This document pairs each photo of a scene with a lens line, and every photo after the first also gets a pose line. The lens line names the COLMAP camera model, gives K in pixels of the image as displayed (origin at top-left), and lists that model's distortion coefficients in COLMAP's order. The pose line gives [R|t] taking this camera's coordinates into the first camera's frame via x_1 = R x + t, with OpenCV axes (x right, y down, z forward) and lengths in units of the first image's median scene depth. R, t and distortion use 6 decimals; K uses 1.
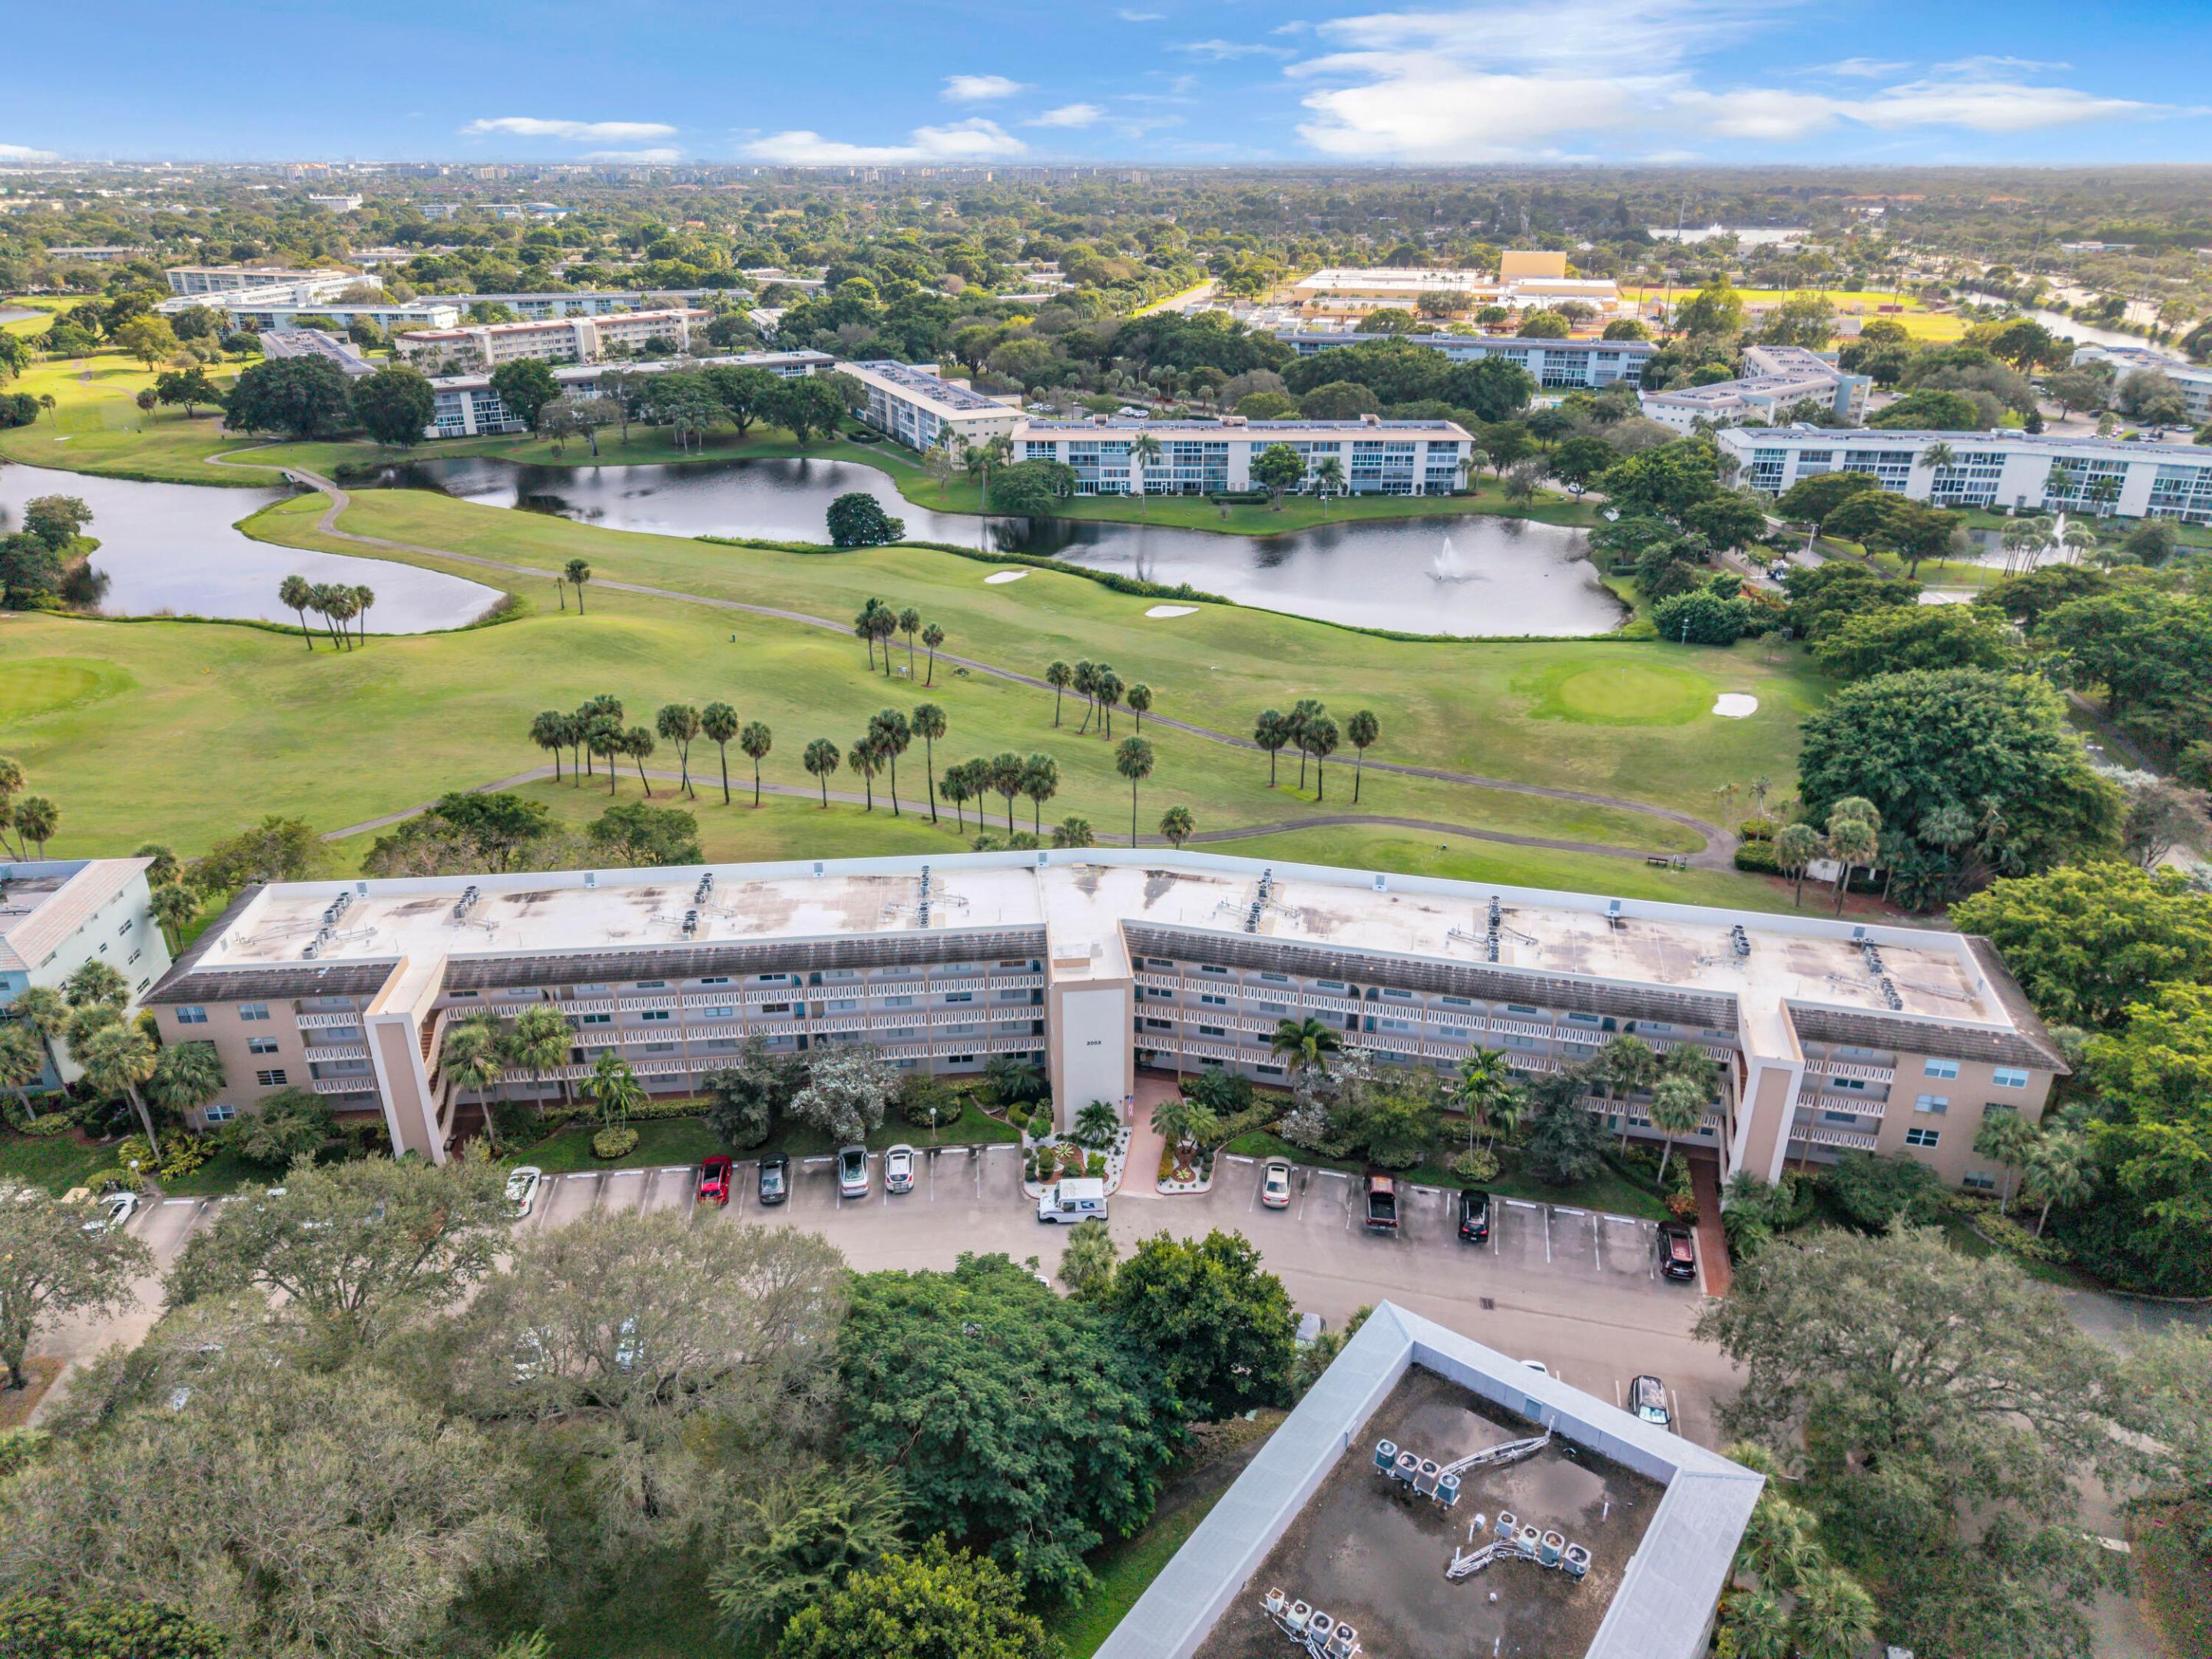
lens RADIAL K [[1471.6, 0, 1106.0], [0, 1471.6, 829.5], [0, 0, 1]] dist [0.031830, -0.022971]
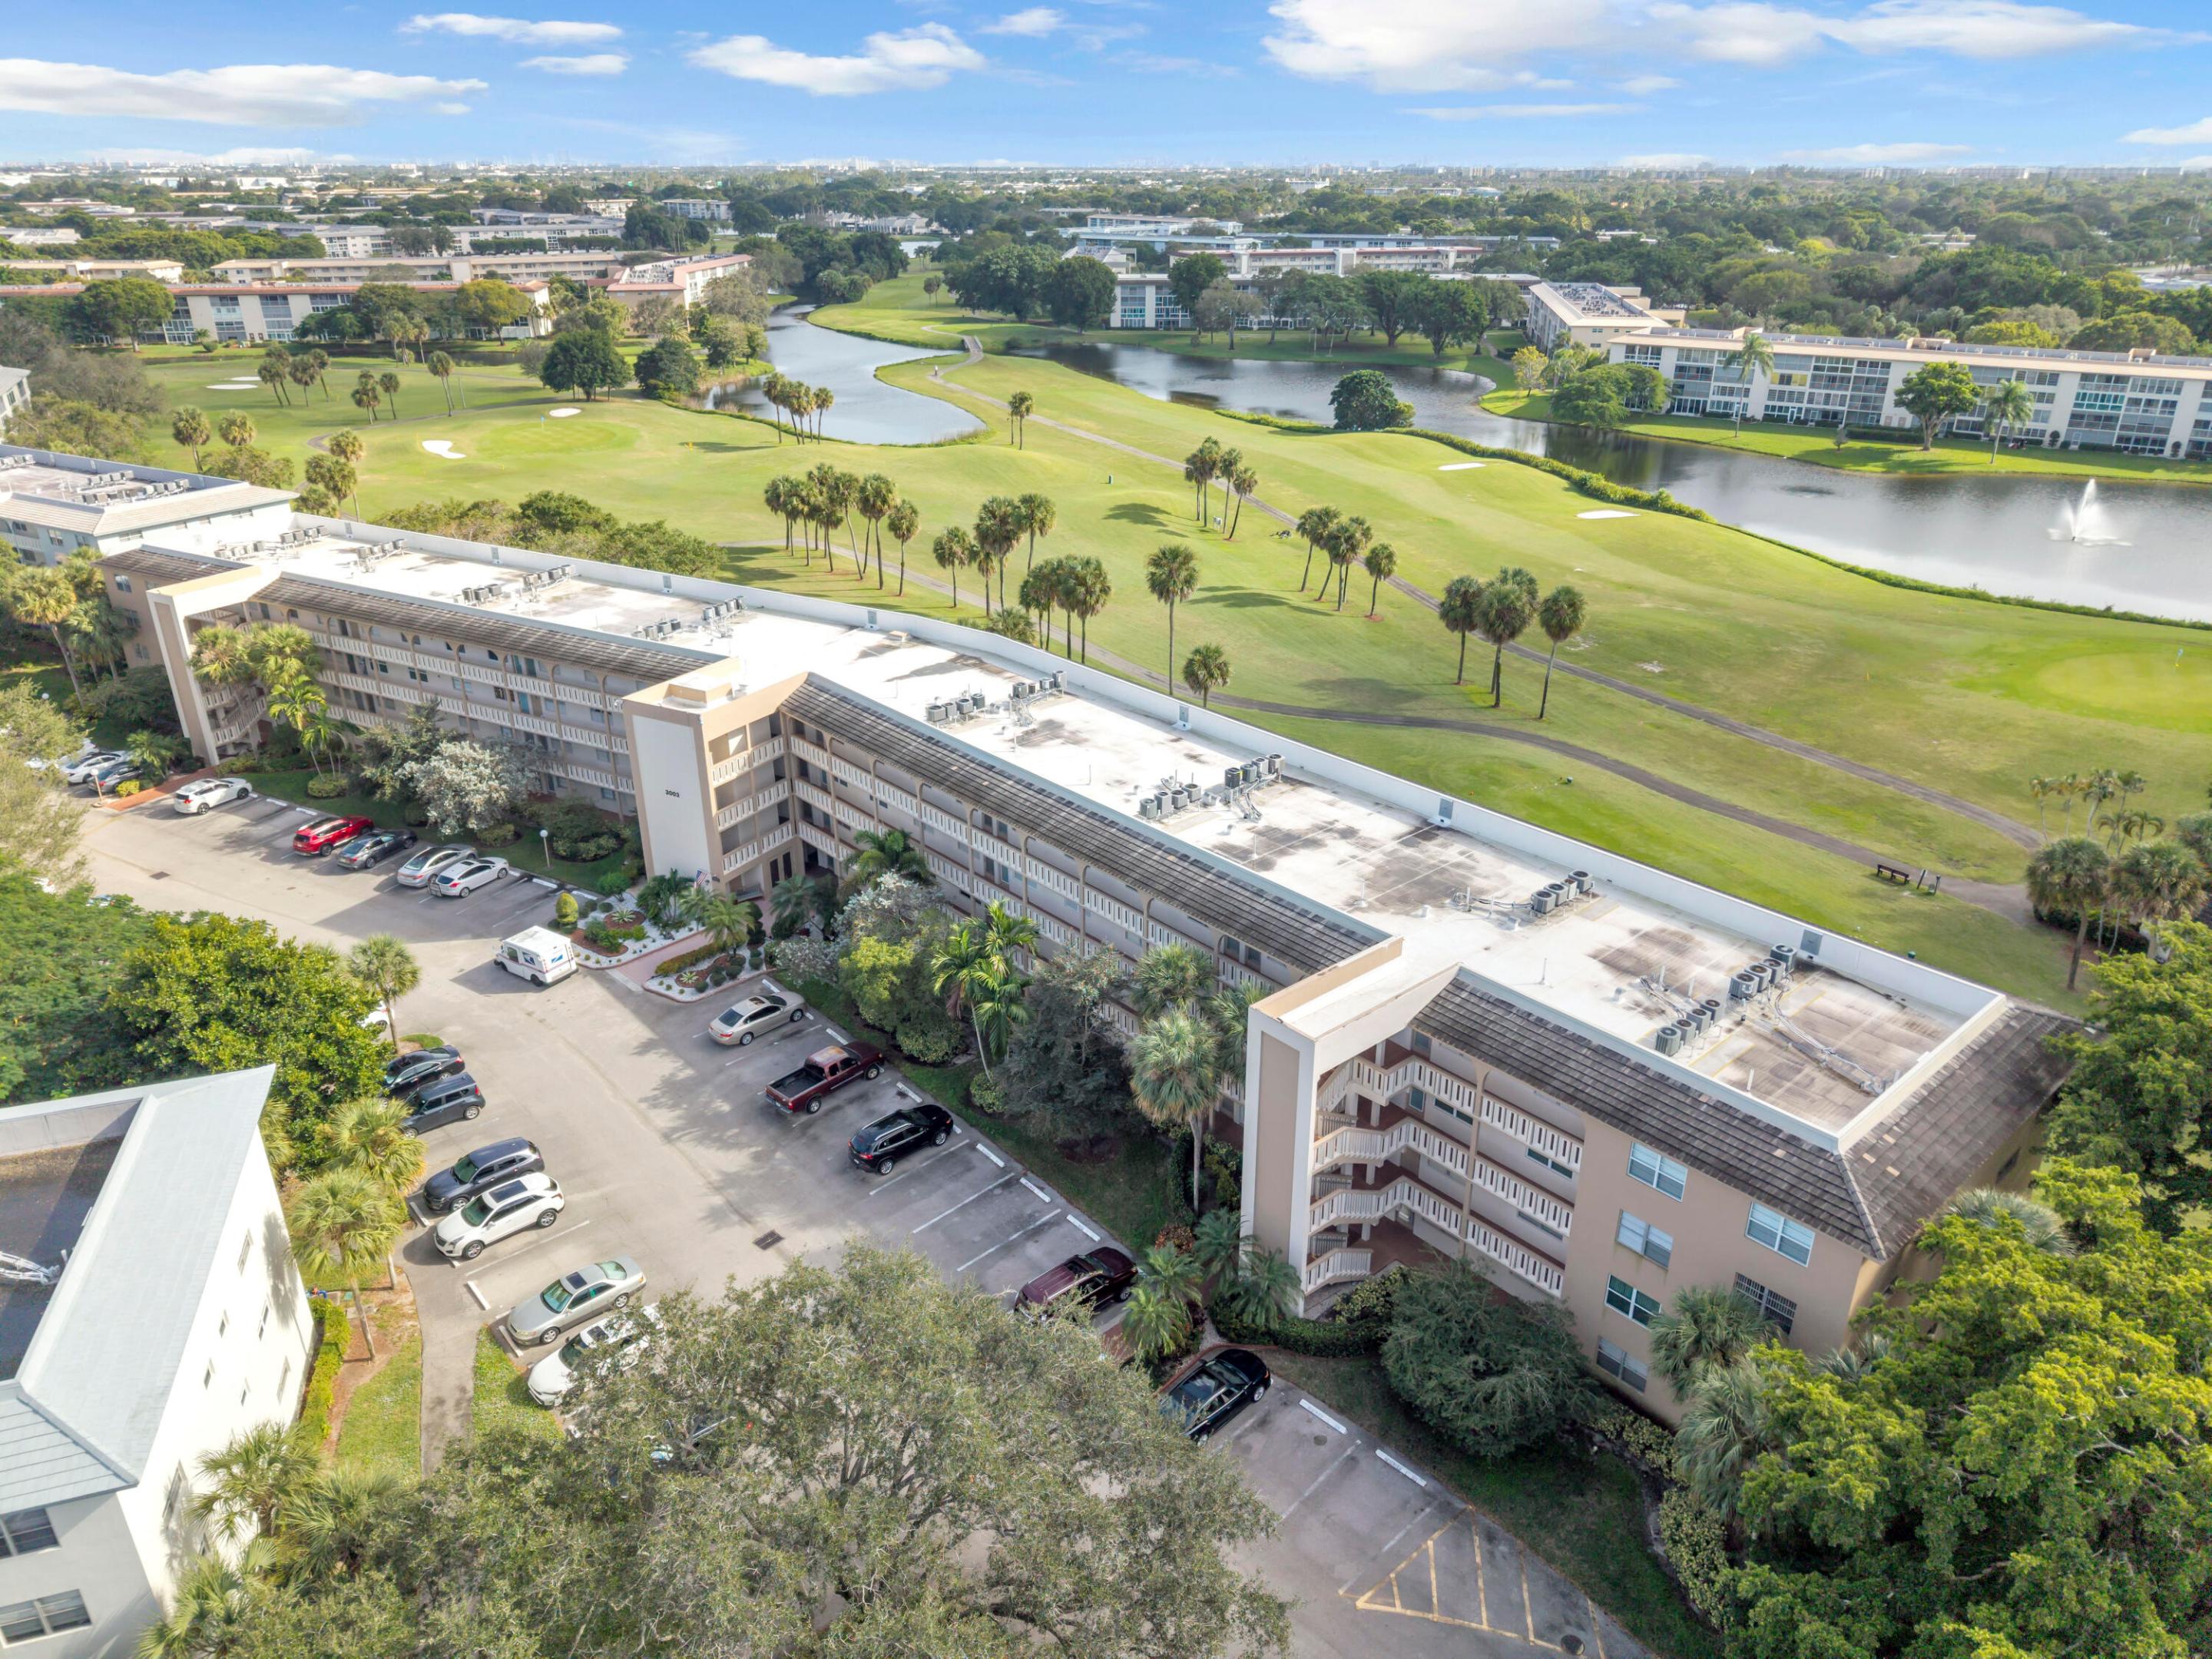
lens RADIAL K [[1471.6, 0, 1106.0], [0, 1471.6, 829.5], [0, 0, 1]] dist [0.031830, -0.022971]
pose [[0.828674, 0.234525, -0.508229, 0.498208], [-0.234905, 0.969873, 0.064536, 0.049248], [0.508053, 0.065906, 0.858800, 0.375875]]
